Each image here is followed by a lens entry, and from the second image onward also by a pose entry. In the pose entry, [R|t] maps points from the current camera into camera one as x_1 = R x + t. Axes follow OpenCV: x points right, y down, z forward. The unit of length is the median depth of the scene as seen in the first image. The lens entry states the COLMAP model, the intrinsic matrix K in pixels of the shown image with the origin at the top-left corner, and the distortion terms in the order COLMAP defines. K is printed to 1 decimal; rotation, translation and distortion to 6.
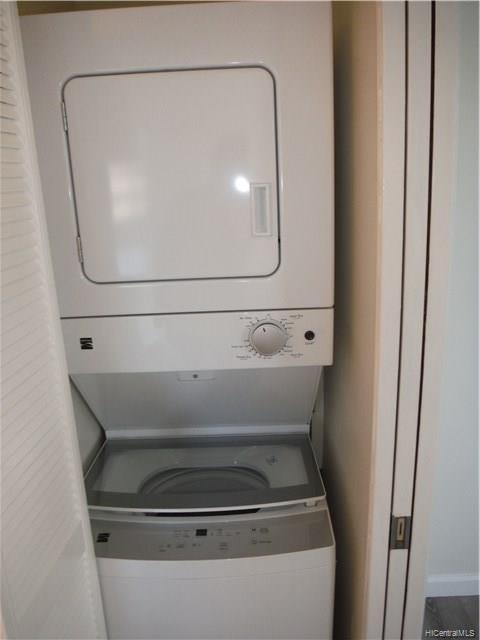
lens RADIAL K [[544.7, 0, 240.0], [0, 544.7, 320.0], [0, 0, 1]] dist [-0.062695, 0.007839]
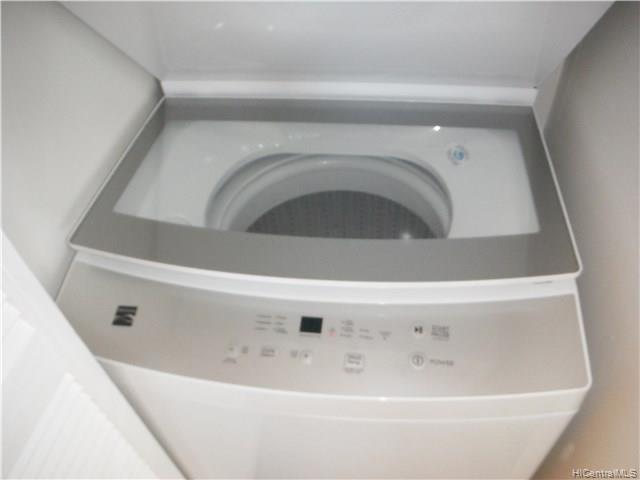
lens RADIAL K [[544.7, 0, 320.0], [0, 544.7, 240.0], [0, 0, 1]] dist [-0.062695, 0.007839]
pose [[0.991562, 0.077639, -0.103817, -0.016315], [-0.011861, 0.851801, 0.523732, 0.061248], [0.129093, -0.518081, 0.845534, 0.564292]]
